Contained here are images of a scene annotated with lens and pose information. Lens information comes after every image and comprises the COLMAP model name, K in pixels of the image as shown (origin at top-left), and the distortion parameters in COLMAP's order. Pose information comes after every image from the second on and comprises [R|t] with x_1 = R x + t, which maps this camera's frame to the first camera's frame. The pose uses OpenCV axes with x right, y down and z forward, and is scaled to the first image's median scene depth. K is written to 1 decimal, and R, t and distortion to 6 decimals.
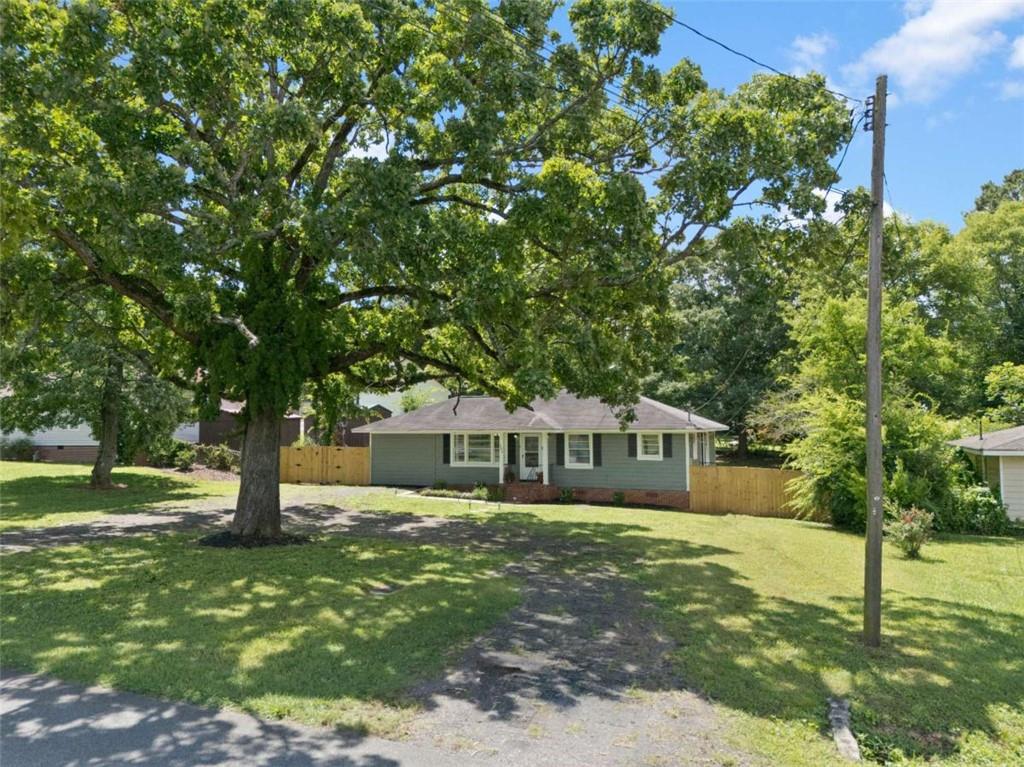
lens RADIAL K [[762.7, 0, 512.0], [0, 762.7, 383.5], [0, 0, 1]] dist [0.096534, -0.134054]
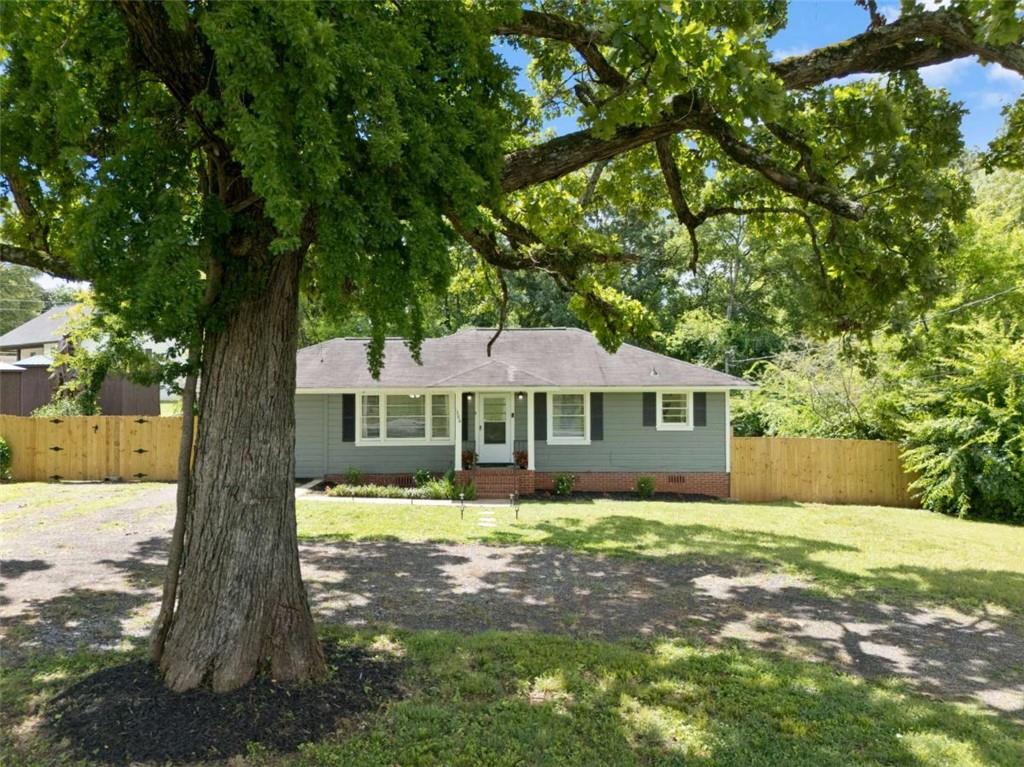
lens RADIAL K [[762.7, 0, 512.0], [0, 762.7, 383.5], [0, 0, 1]] dist [0.096534, -0.134054]
pose [[0.922440, 0.005618, 0.386099, -0.221030], [-0.022108, 0.999022, 0.038281, 0.032569], [-0.385506, -0.043848, 0.921663, 0.399170]]
